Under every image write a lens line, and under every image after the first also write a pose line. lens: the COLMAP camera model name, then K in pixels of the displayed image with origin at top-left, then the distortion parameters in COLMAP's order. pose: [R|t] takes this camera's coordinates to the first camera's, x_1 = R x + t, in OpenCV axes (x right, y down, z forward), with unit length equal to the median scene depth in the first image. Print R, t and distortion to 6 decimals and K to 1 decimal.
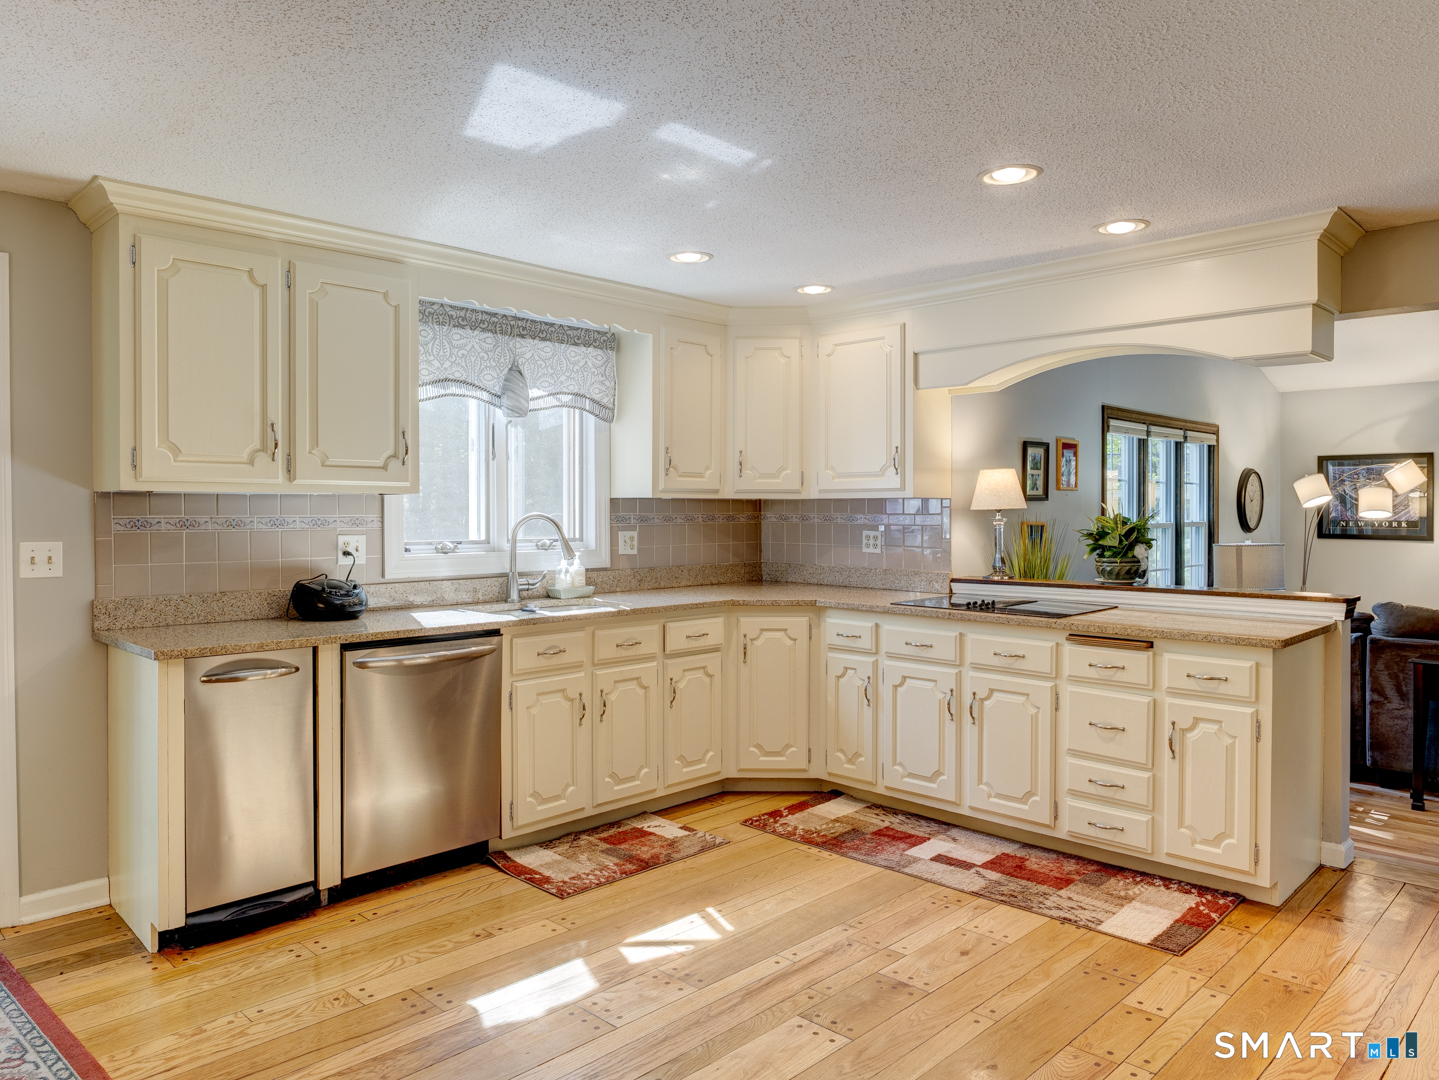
lens RADIAL K [[940.7, 0, 714.6], [0, 940.7, 538.6], [0, 0, 1]] dist [-0.012529, 0.000466]
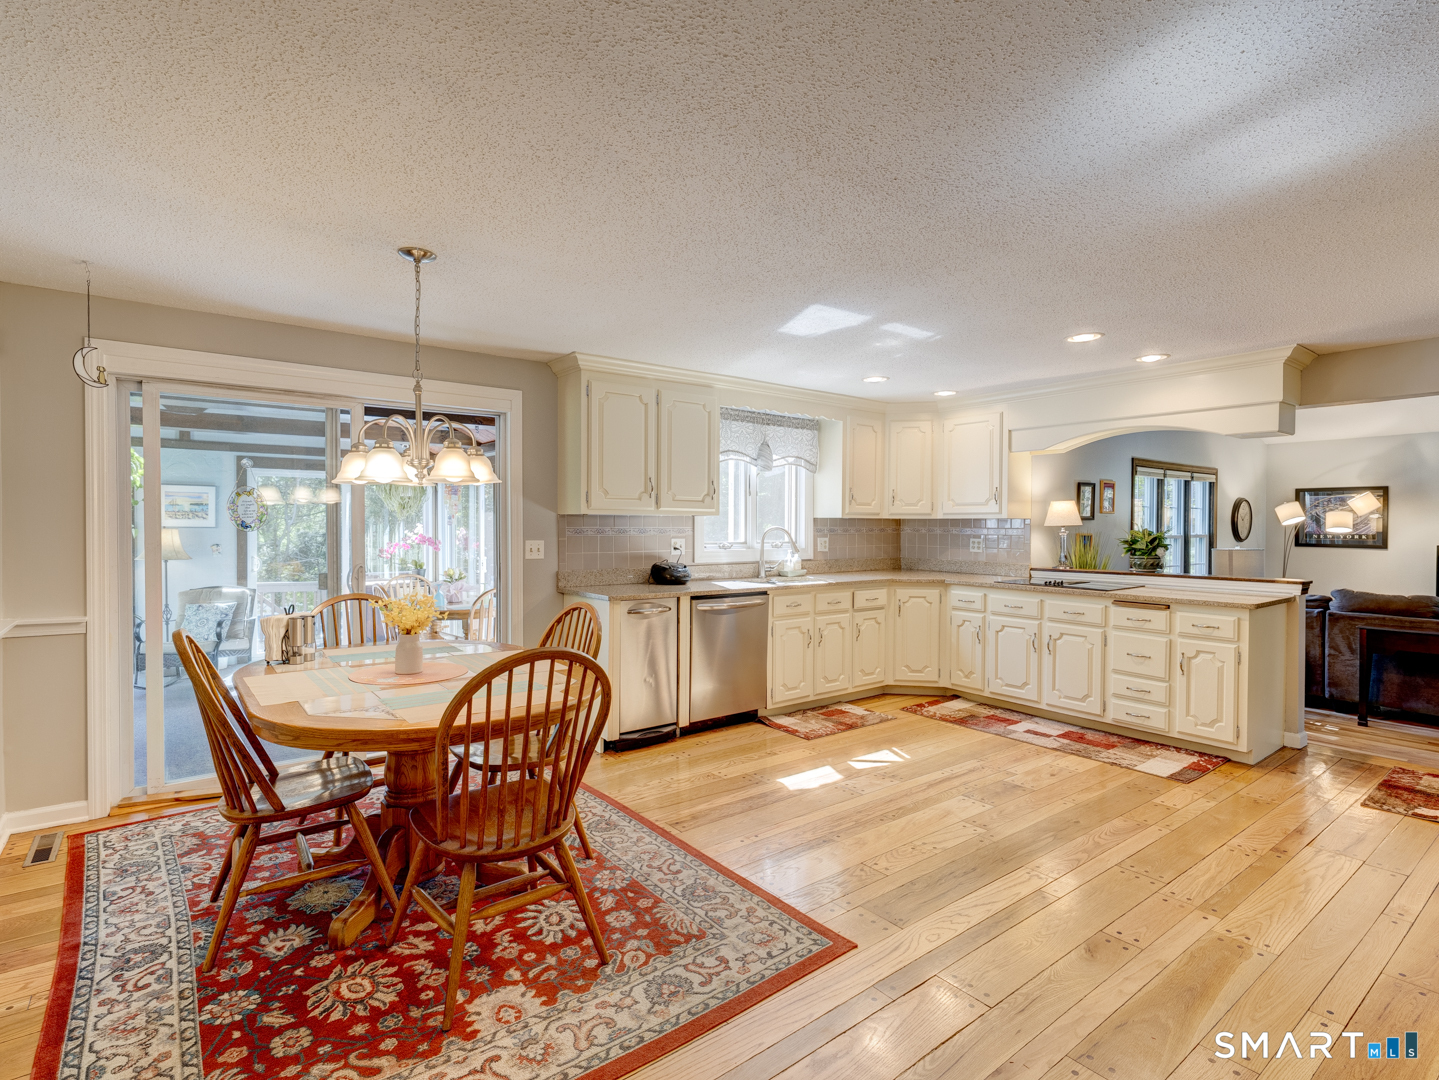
lens RADIAL K [[674.0, 0, 701.8], [0, 674.0, 542.5], [0, 0, 1]] dist [0.006233, -0.001478]
pose [[0.986905, 0.008838, -0.161061, -0.142635], [-0.009074, 0.999959, -0.000726, 0.005096], [0.161048, 0.002178, 0.986944, -0.284339]]
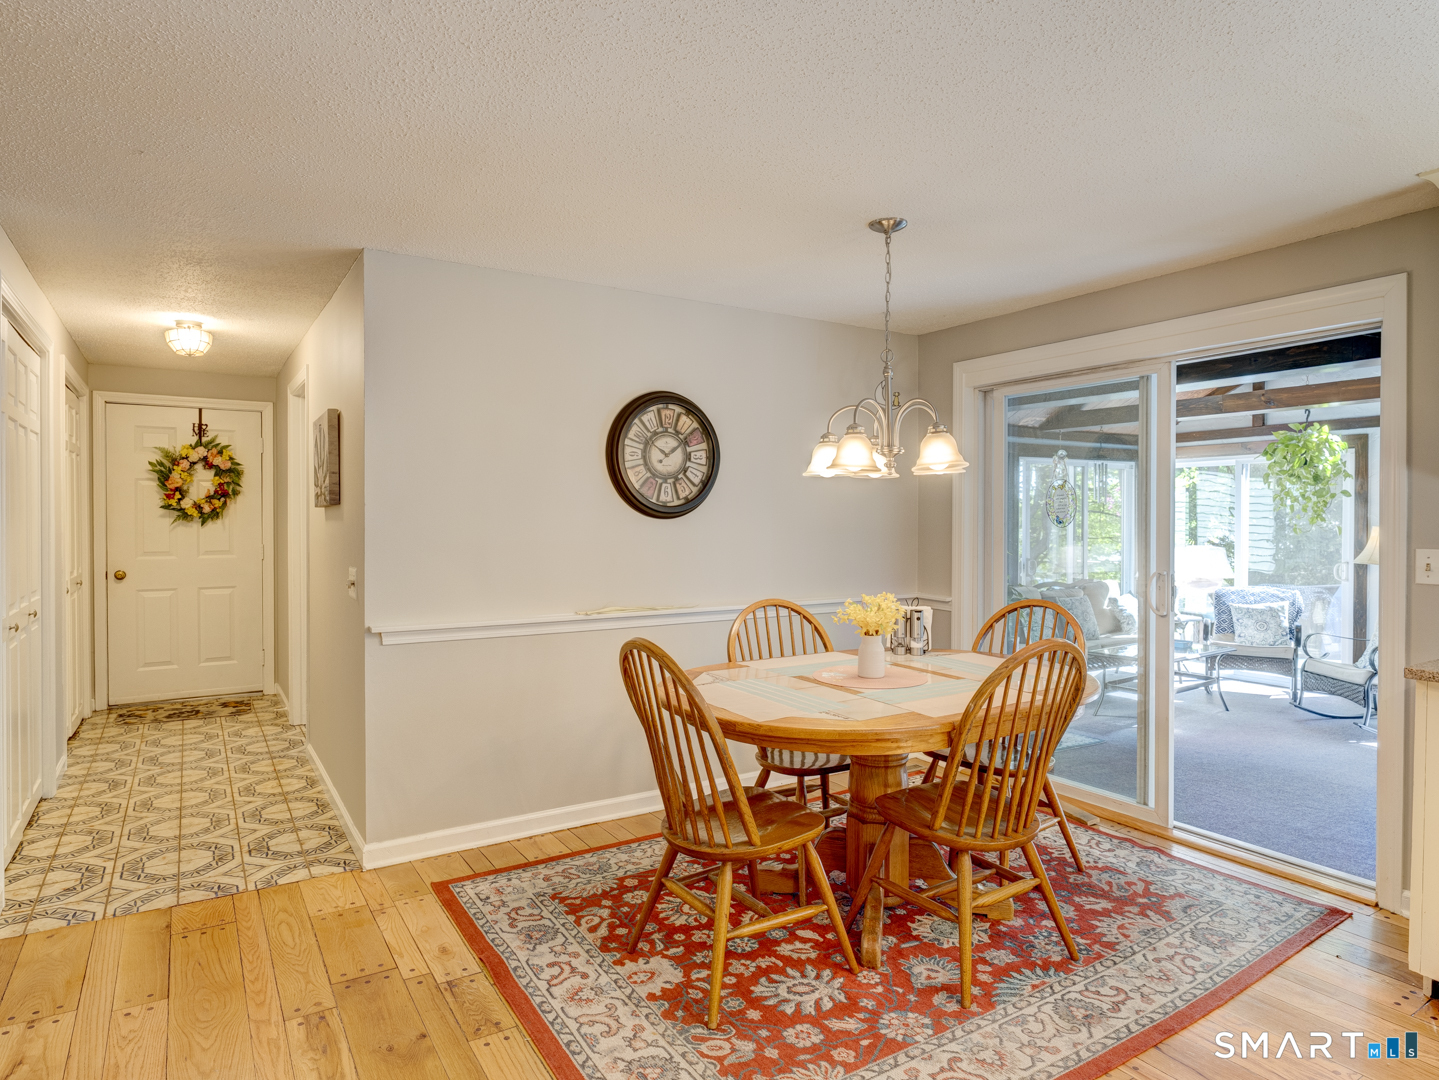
lens RADIAL K [[826.6, 0, 720.8], [0, 826.6, 529.4], [0, 0, 1]] dist [-0.000836, 0.001608]
pose [[-0.191534, 0.011020, -0.981424, 0.271593], [-0.026290, 0.999521, 0.016354, -0.009653], [0.981134, 0.028934, -0.191152, 0.380491]]
